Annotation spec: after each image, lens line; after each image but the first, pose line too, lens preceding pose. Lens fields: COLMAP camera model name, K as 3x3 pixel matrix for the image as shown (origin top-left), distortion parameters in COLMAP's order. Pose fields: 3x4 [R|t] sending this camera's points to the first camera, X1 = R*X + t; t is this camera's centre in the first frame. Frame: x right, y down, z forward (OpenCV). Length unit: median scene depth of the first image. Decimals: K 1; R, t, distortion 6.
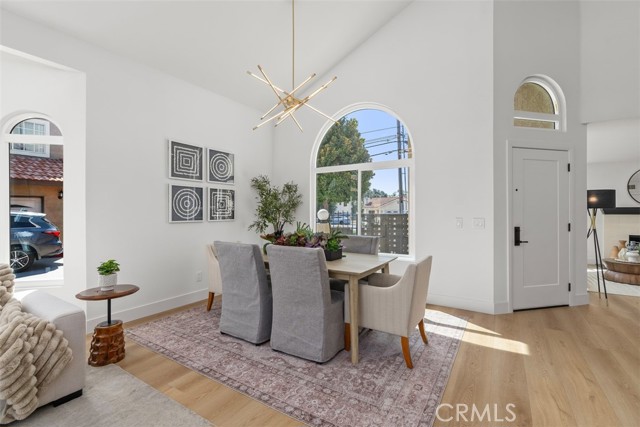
lens RADIAL K [[291.5, 0, 315.2], [0, 291.5, 215.7], [0, 0, 1]] dist [-0.005497, 0.000763]
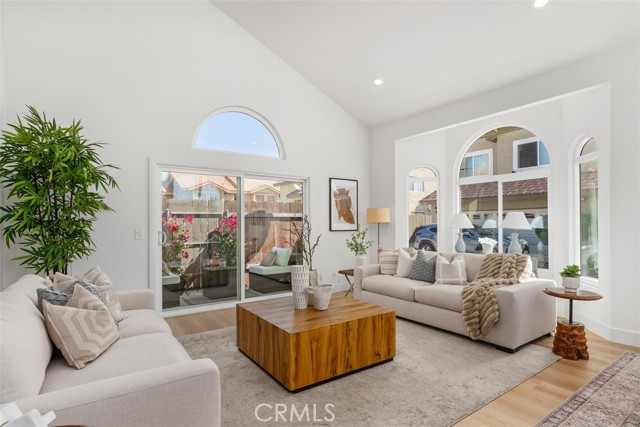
lens RADIAL K [[329.4, 0, 319.2], [0, 329.4, 214.9], [0, 0, 1]] dist [-0.002979, 0.000775]
pose [[-0.389621, -0.015357, -0.920847, 0.794459], [-0.001741, 0.999871, -0.015939, -0.010111], [0.920974, -0.004607, -0.389597, 0.611961]]
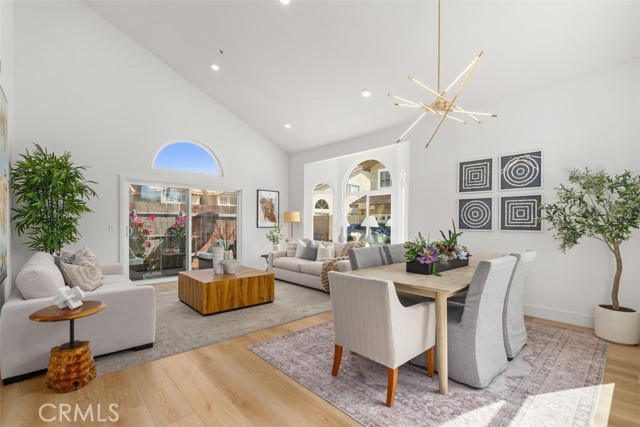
lens RADIAL K [[291.5, 0, 318.3], [0, 291.5, 219.7], [0, 0, 1]] dist [-0.005497, 0.000763]
pose [[-0.271608, -0.002870, -0.962404, 1.239500], [-0.012182, 0.999926, 0.000456, -0.020062], [0.962331, 0.011848, -0.271623, 1.138899]]
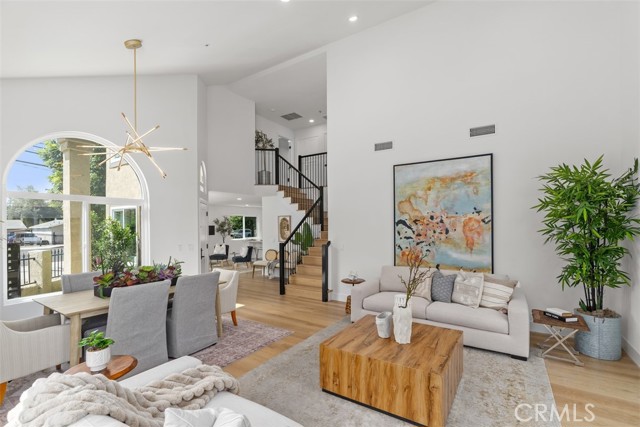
lens RADIAL K [[291.5, 0, 318.7], [0, 291.5, 217.5], [0, 0, 1]] dist [-0.005497, 0.000763]
pose [[0.017867, 0.023068, 0.999574, -1.527226], [0.022319, 0.999475, -0.023465, -0.133352], [-0.999591, 0.022729, 0.017343, 0.368212]]
